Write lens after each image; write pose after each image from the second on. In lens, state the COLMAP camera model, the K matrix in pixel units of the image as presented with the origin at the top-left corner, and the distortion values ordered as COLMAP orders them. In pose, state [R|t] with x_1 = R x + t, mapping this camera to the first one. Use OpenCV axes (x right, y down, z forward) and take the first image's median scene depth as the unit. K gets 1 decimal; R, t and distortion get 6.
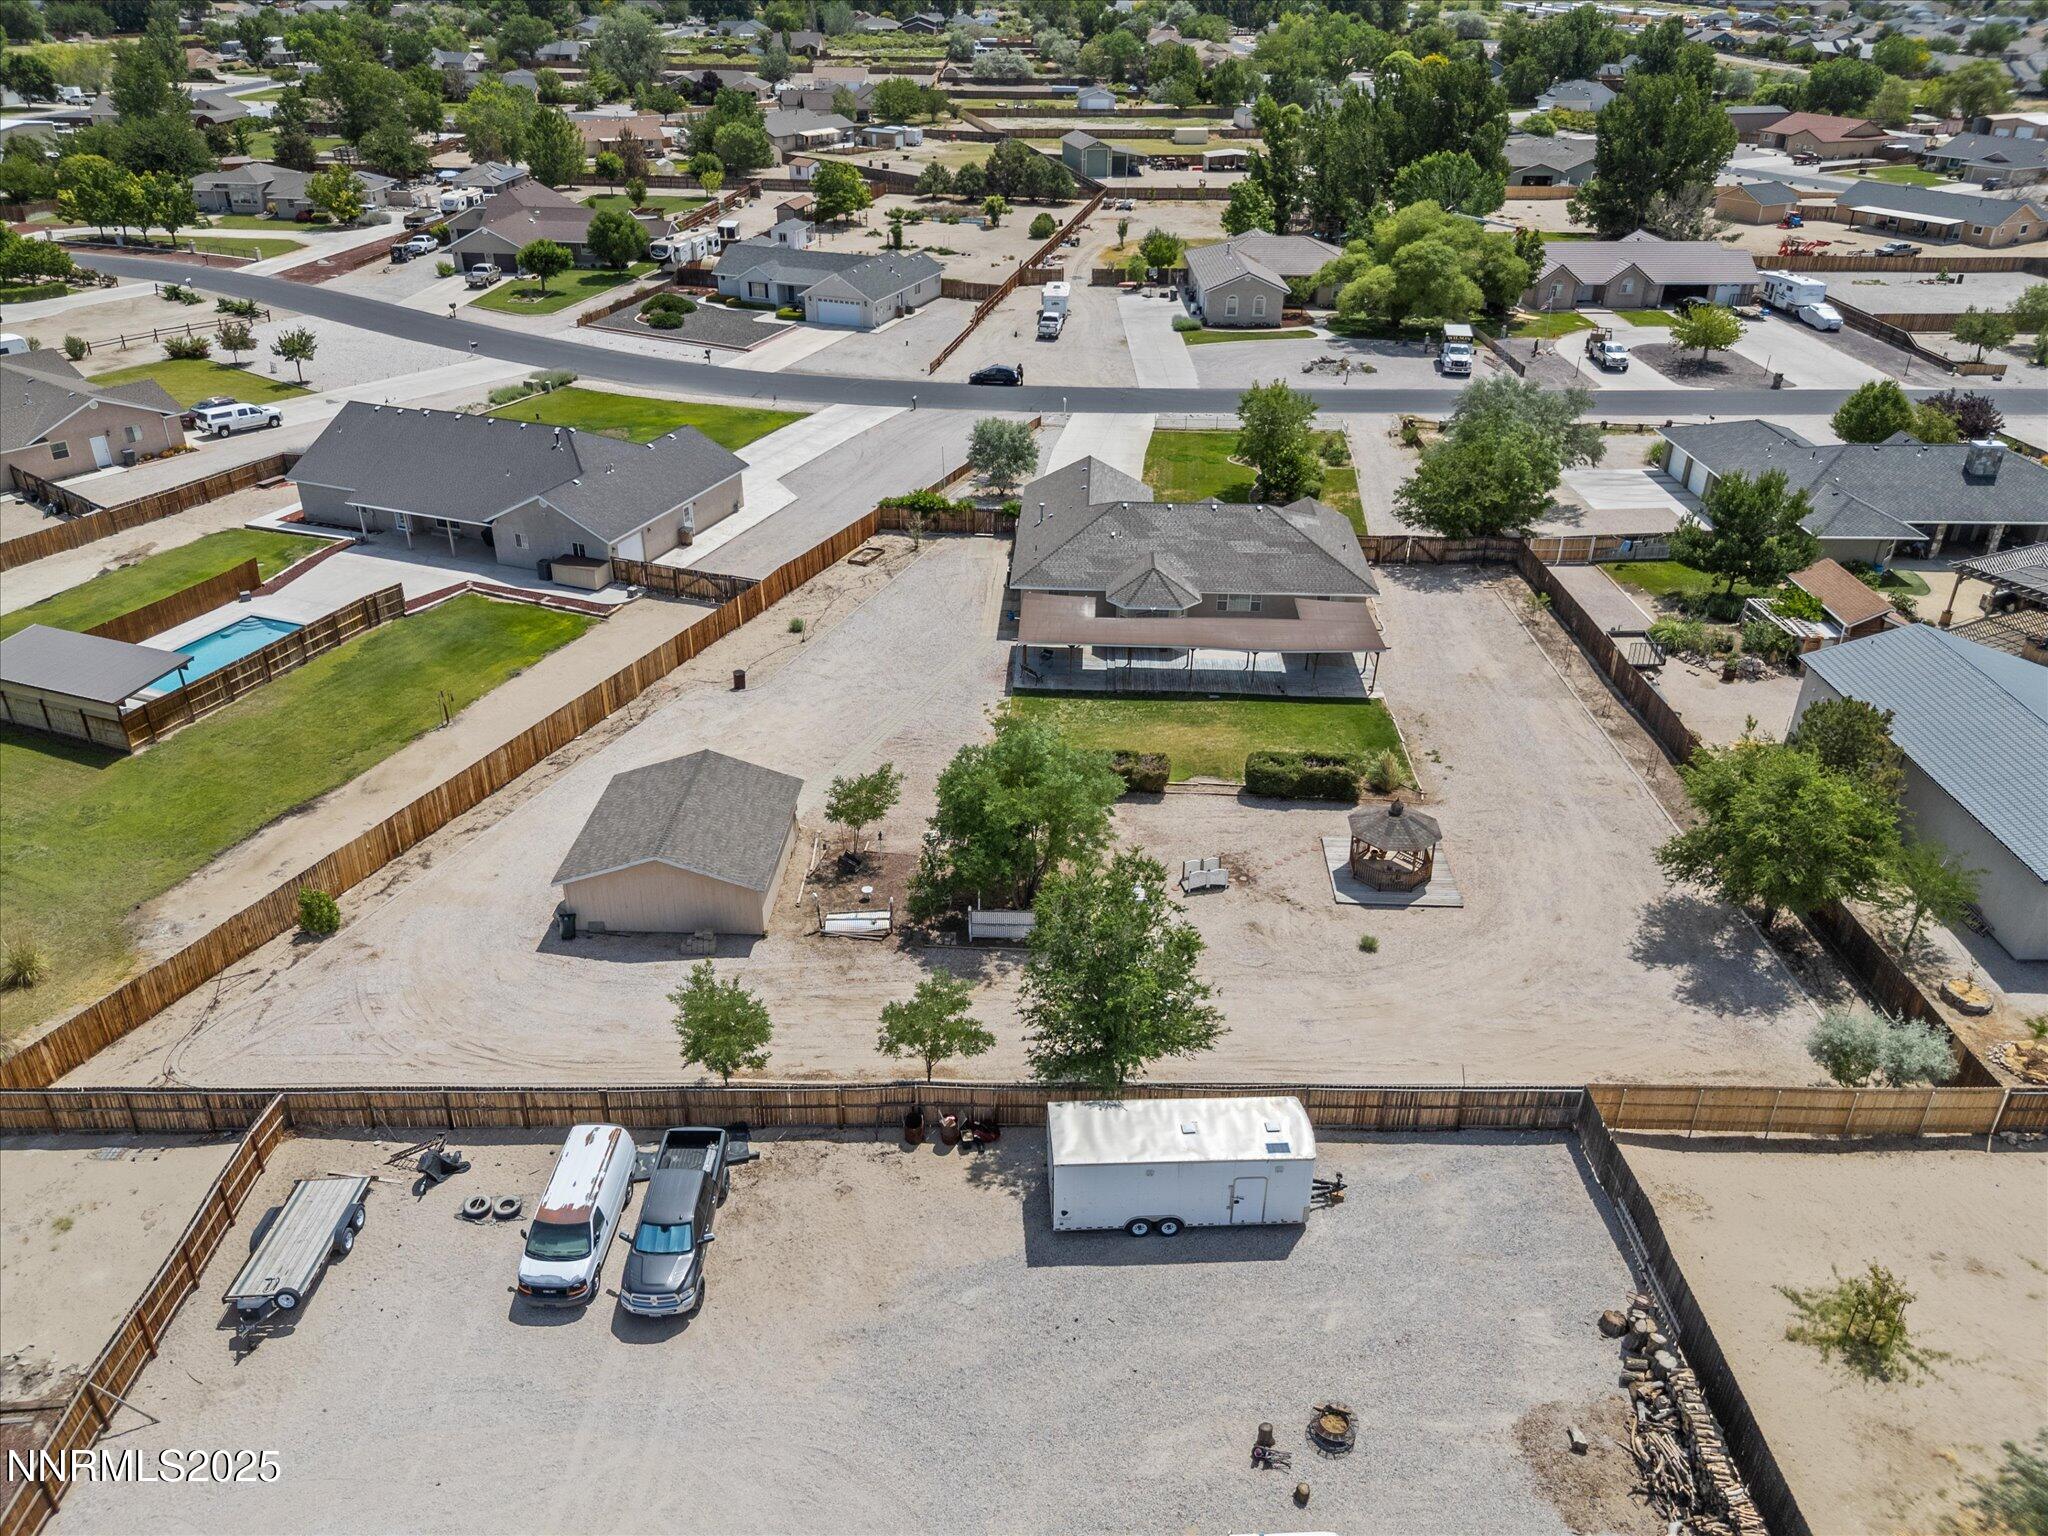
lens RADIAL K [[1509.6, 0, 1023.9], [0, 1509.6, 764.7], [0, 0, 1]] dist [0.064950, -0.065535]
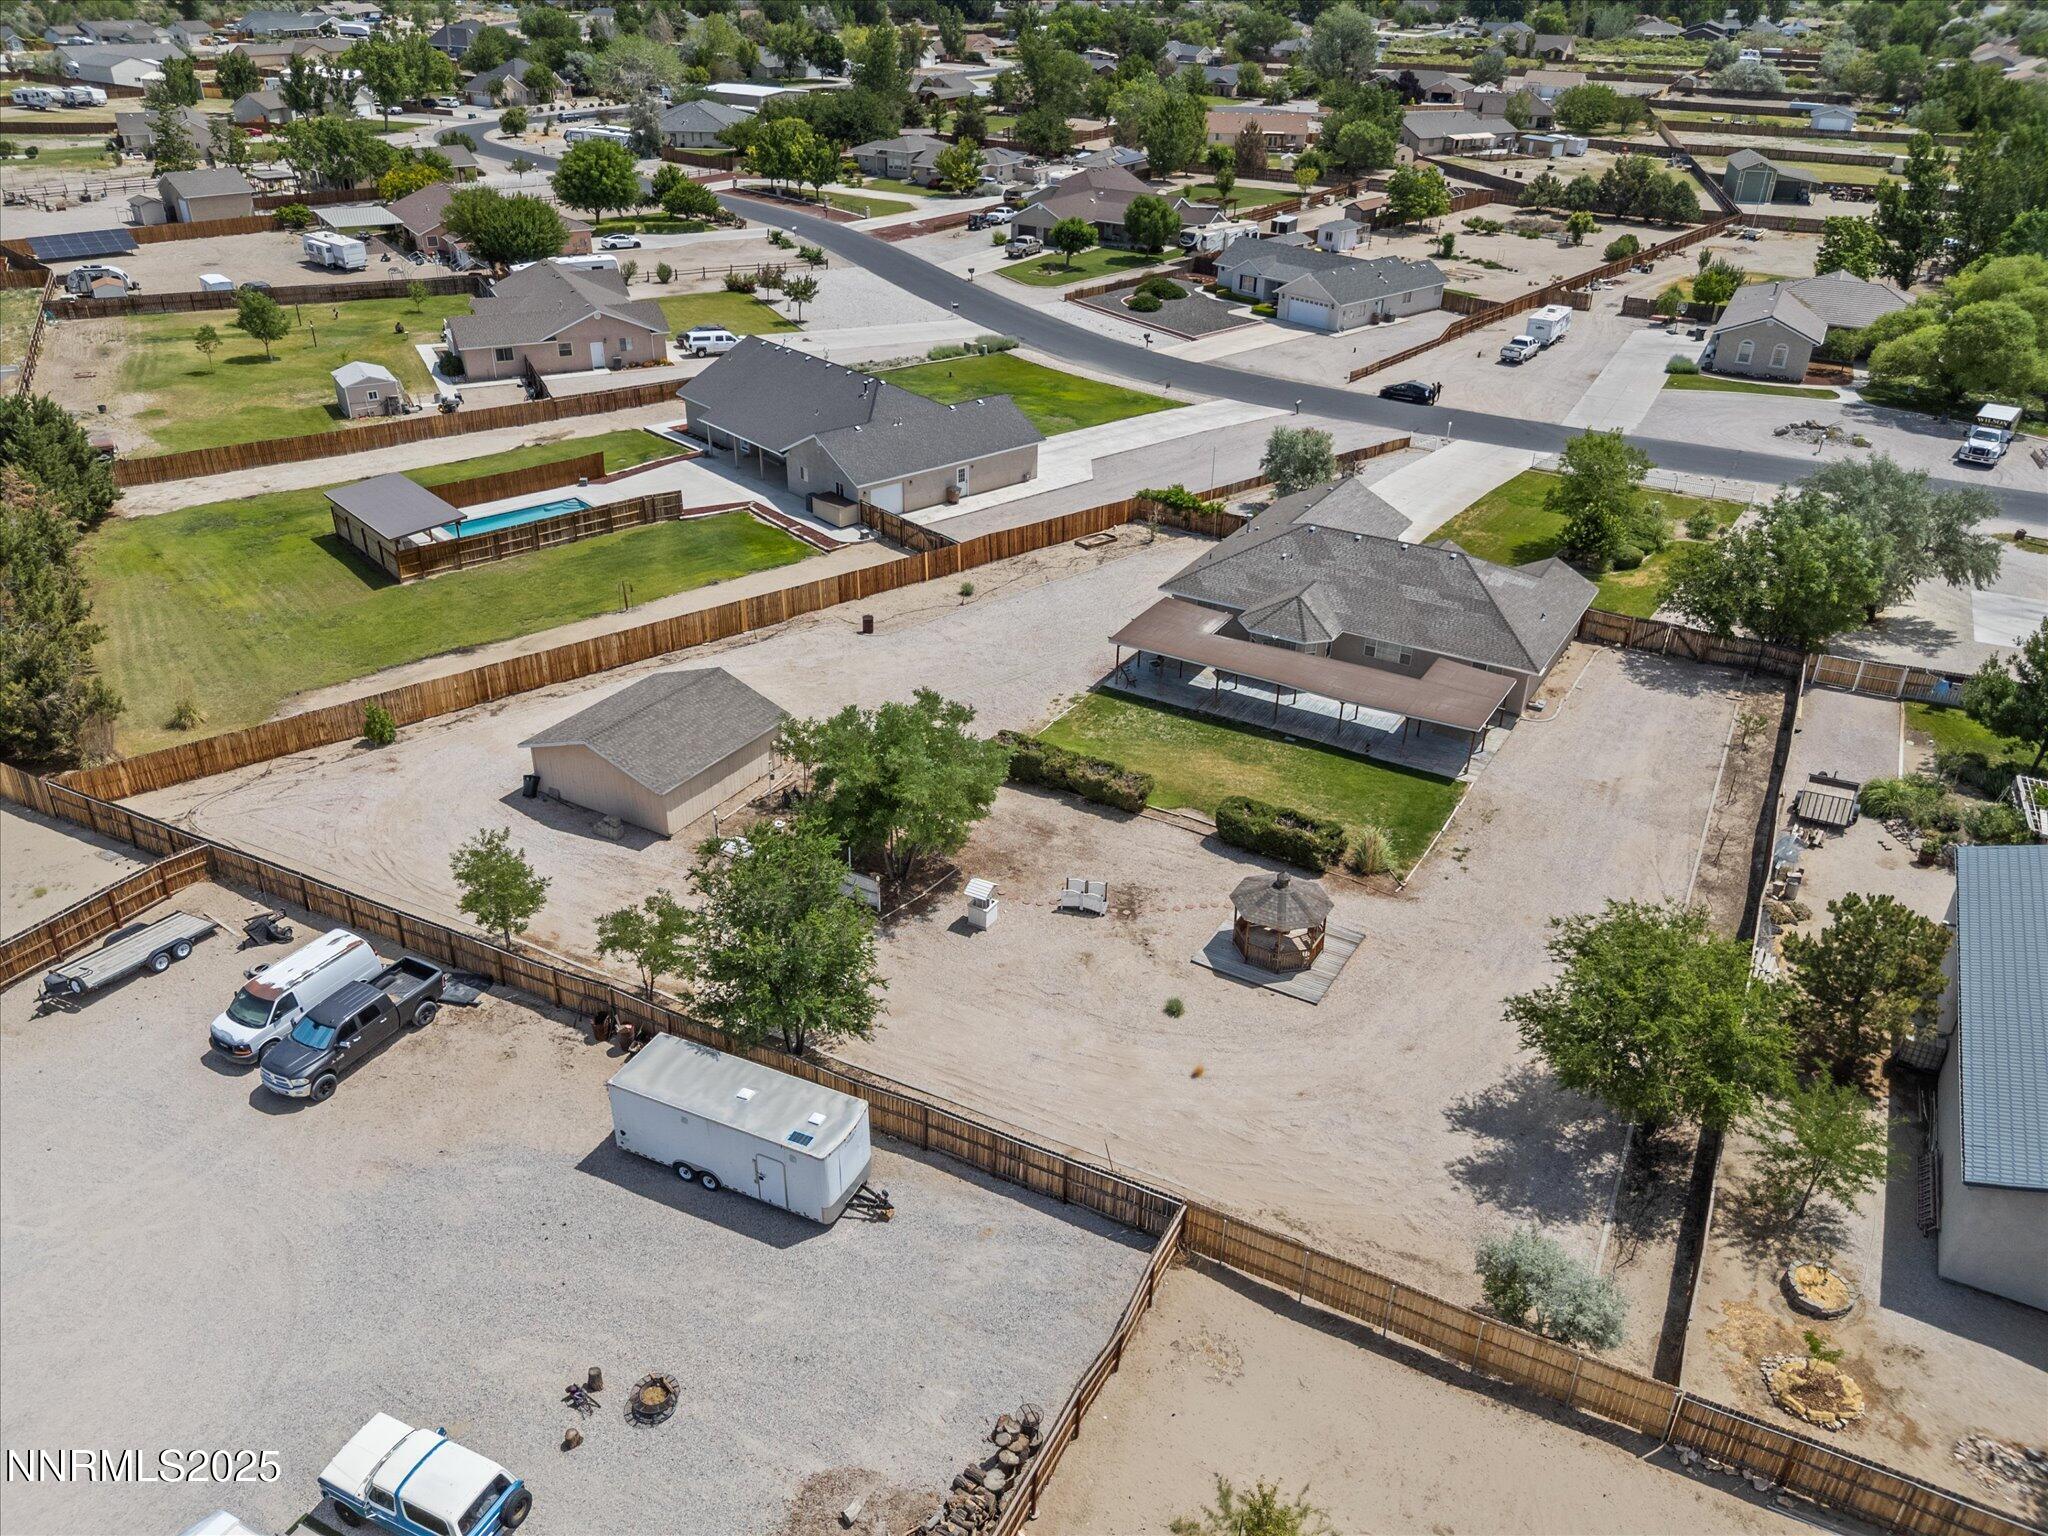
lens RADIAL K [[1509.6, 0, 1023.9], [0, 1509.6, 764.7], [0, 0, 1]] dist [0.064950, -0.065535]
pose [[0.884417, 0.230178, -0.405987, 0.301990], [-0.230465, 0.971849, 0.048945, -0.031226], [0.405824, 0.050278, 0.912567, 0.067645]]
